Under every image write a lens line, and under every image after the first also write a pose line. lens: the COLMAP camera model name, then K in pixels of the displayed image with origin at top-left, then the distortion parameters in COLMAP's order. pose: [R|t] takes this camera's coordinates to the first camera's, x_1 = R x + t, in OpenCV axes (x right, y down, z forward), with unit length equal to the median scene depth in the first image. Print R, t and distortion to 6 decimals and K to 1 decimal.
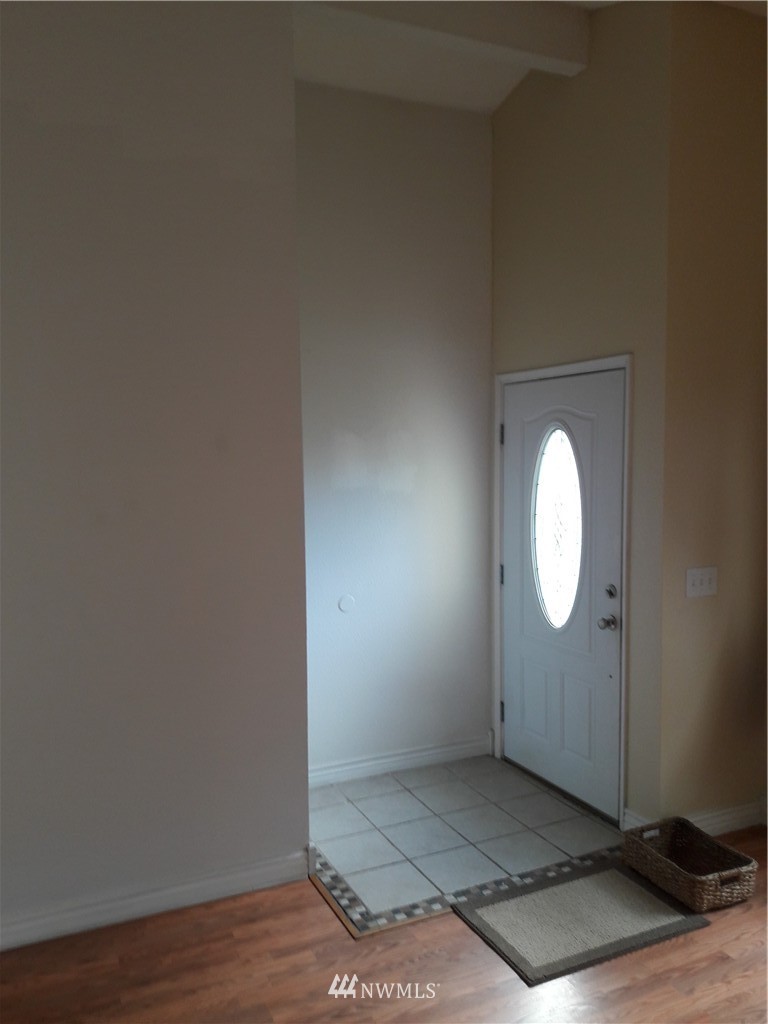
lens RADIAL K [[827.1, 0, 384.0], [0, 827.1, 512.0], [0, 0, 1]] dist [-0.034981, -0.000475]
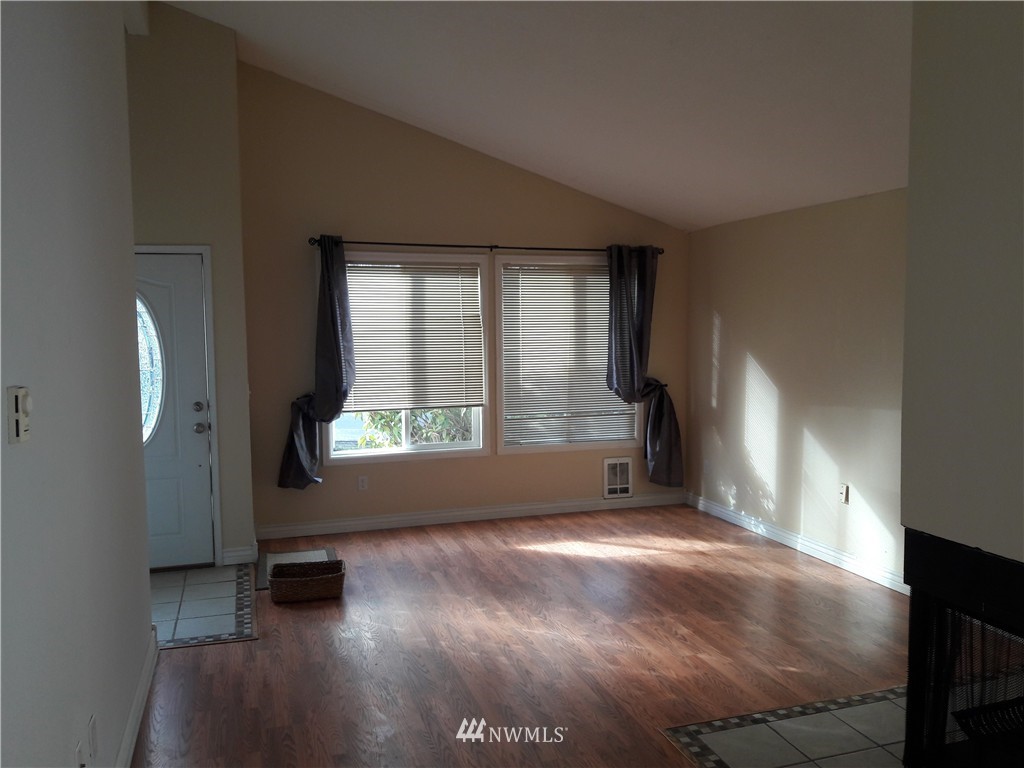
lens RADIAL K [[827.1, 0, 512.0], [0, 827.1, 384.0], [0, 0, 1]] dist [-0.034981, -0.000475]
pose [[0.140357, -0.067263, 0.987814, -1.242997], [0.078218, 0.995325, 0.056661, 0.020525], [-0.987007, 0.069312, 0.144962, 0.278957]]
